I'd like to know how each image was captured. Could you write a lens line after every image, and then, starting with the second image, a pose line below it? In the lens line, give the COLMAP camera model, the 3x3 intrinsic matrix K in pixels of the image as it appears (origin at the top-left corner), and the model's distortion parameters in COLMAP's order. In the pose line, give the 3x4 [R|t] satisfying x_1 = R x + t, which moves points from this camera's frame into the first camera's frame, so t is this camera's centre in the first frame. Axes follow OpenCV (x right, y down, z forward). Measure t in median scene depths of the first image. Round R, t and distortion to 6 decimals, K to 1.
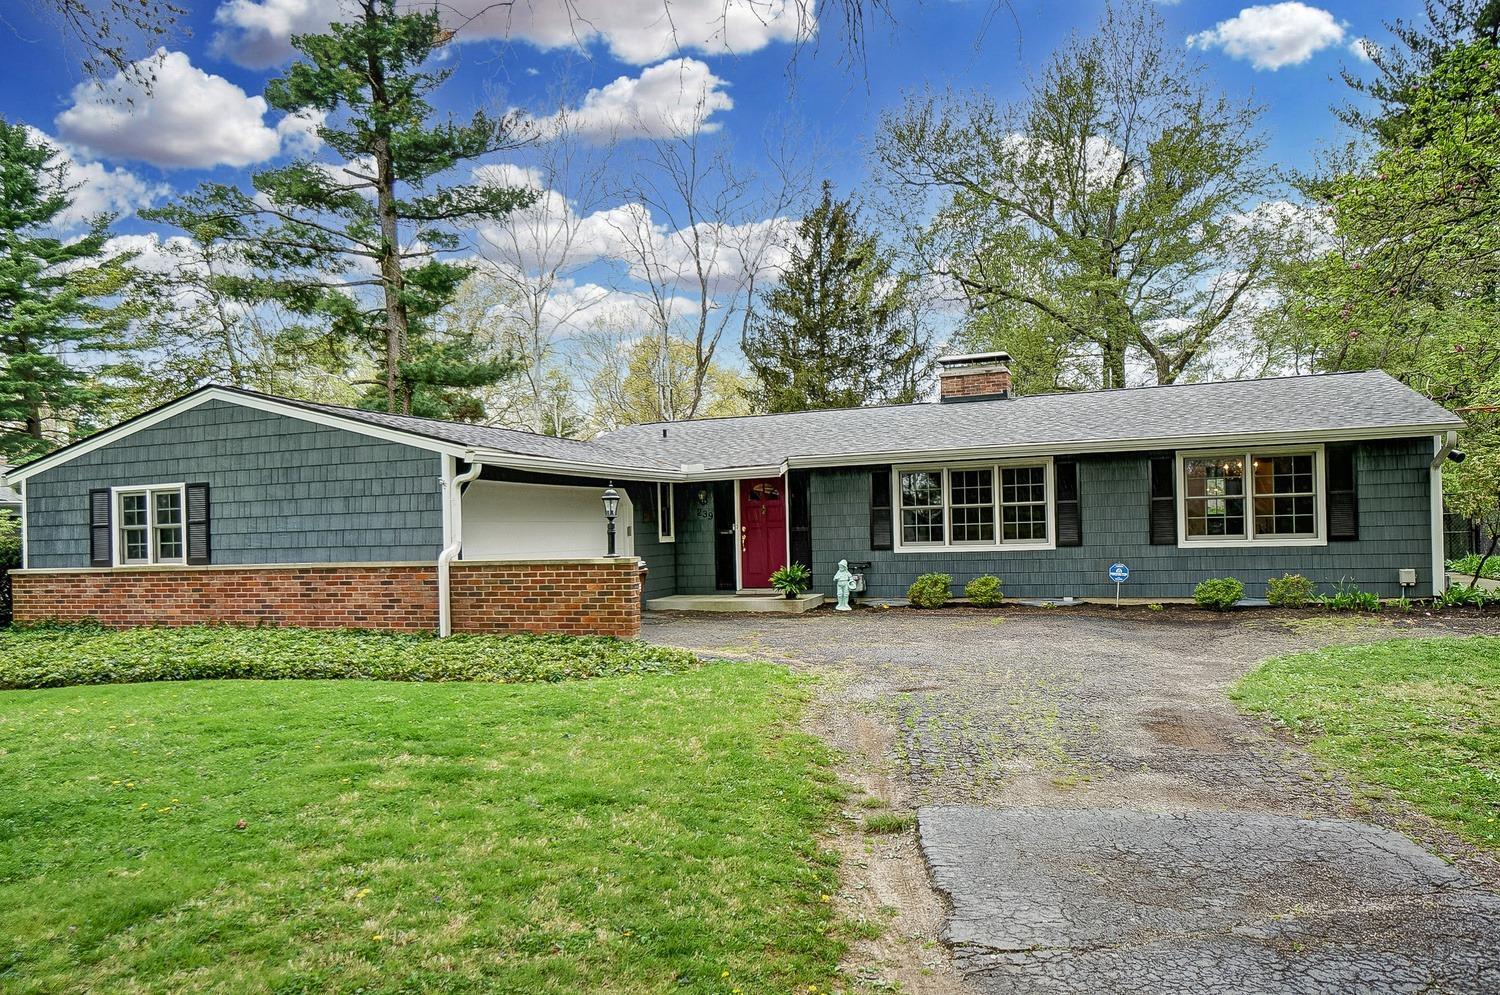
lens RADIAL K [[1023.1, 0, 755.1], [0, 1023.1, 504.3], [0, 0, 1]] dist [0.025457, 0.005406]
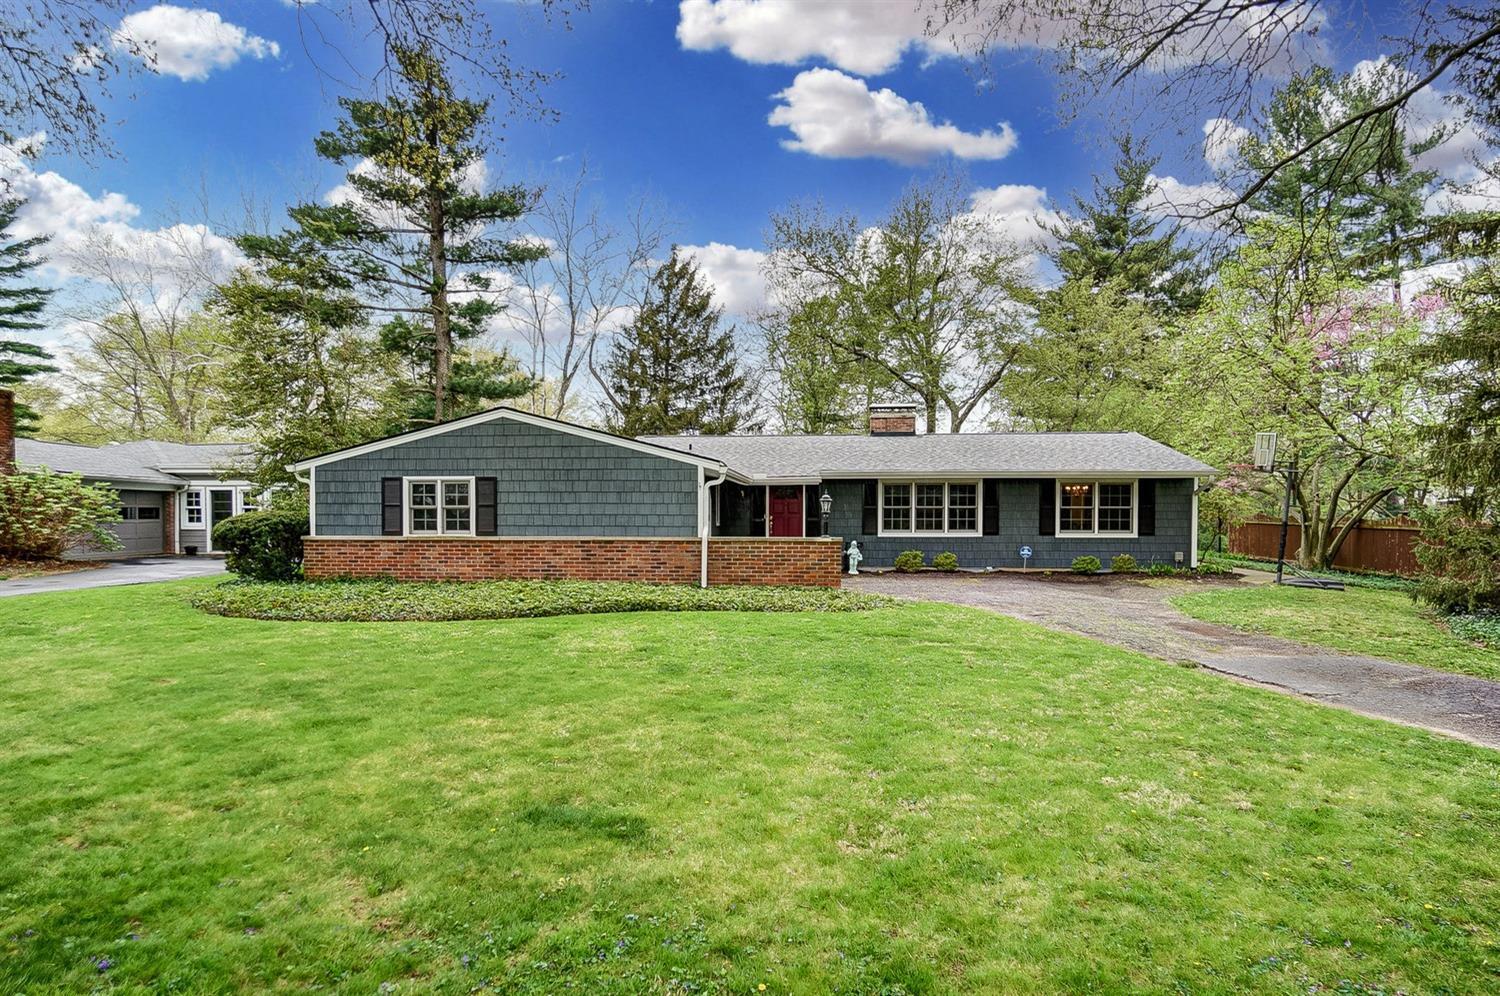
lens RADIAL K [[844.8, 0, 745.0], [0, 844.8, 506.4], [0, 0, 1]] dist [0.007475, -0.001297]
pose [[0.958481, 0.030260, 0.283546, -0.438738], [-0.034691, 0.999342, 0.010619, -0.004350], [-0.283038, -0.020015, 0.958900, -0.155243]]
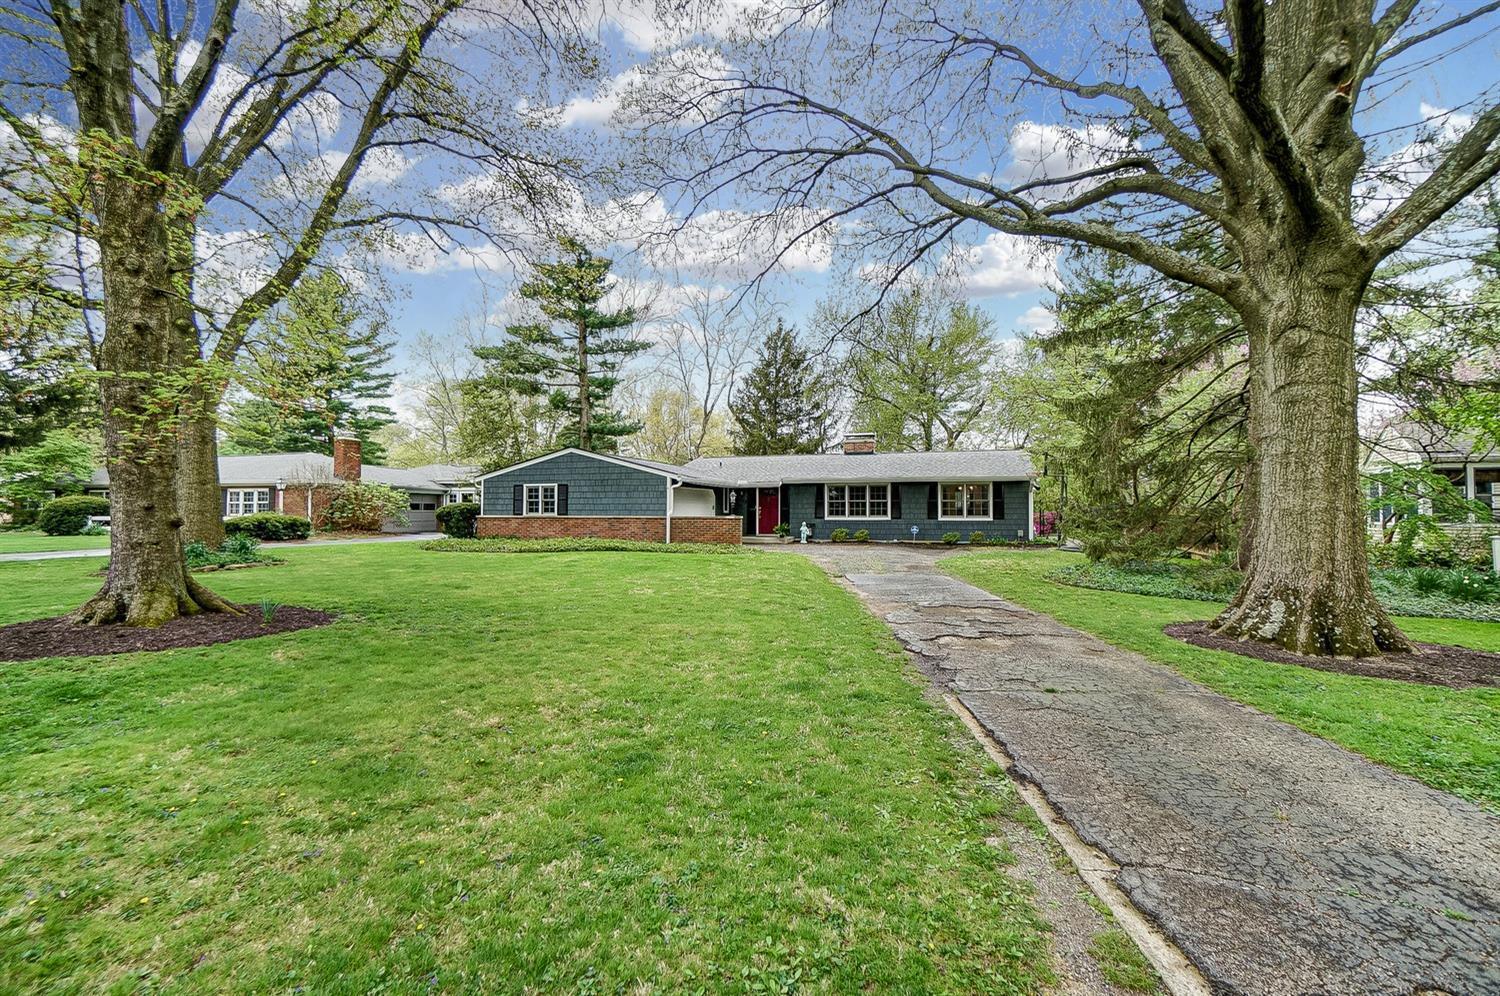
lens RADIAL K [[688.6, 0, 752.8], [0, 688.6, 462.1], [0, 0, 1]] dist [-0.001358, 0.000013]
pose [[0.997632, 0.032653, 0.060534, -0.141400], [-0.029805, 0.998433, -0.047354, -0.006429], [-0.061986, 0.045438, 0.997042, -0.632436]]
